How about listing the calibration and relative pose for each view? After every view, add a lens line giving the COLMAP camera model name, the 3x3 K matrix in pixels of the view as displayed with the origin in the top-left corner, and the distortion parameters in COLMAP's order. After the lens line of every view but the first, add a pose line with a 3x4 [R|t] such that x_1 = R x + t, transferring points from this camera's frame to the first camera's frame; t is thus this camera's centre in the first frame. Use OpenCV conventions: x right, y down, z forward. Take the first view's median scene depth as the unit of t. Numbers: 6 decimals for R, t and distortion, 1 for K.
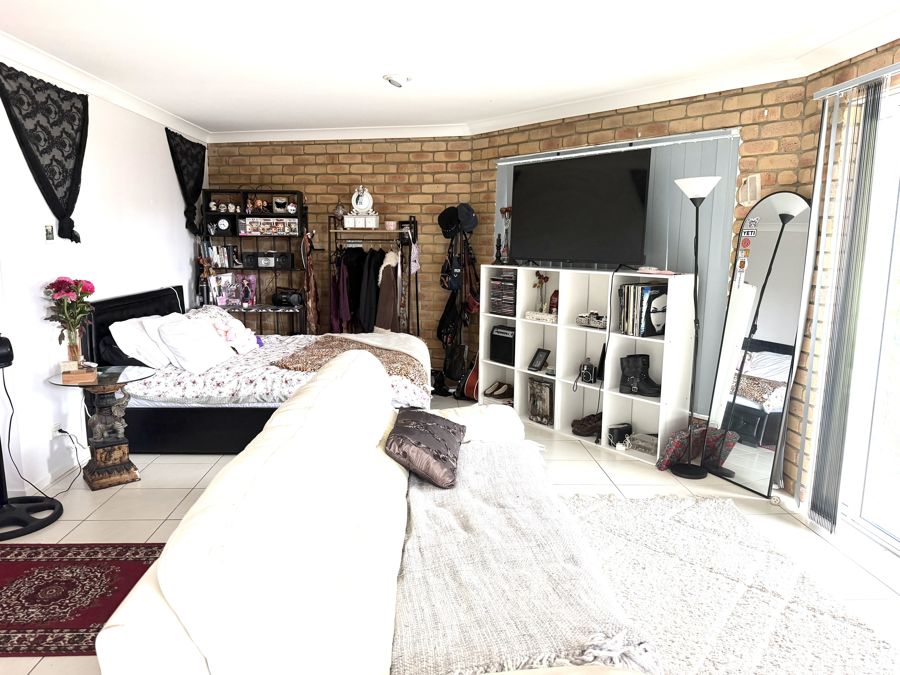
lens RADIAL K [[639.0, 0, 450.3], [0, 639.0, 335.7], [0, 0, 1]] dist [0.008220, -0.012977]
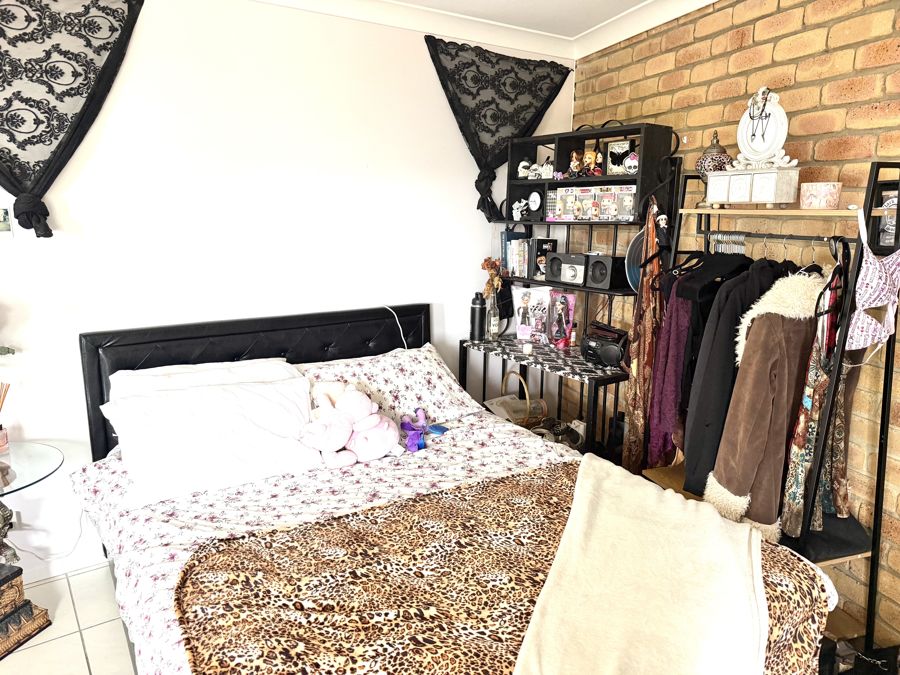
lens RADIAL K [[639.0, 0, 450.0], [0, 639.0, 343.7], [0, 0, 1]] dist [0.008220, -0.012977]
pose [[0.542244, 0.166003, -0.823659, 0.089601], [-0.129242, 0.985101, 0.113456, -0.105250], [0.830221, 0.044930, 0.555620, 0.635145]]
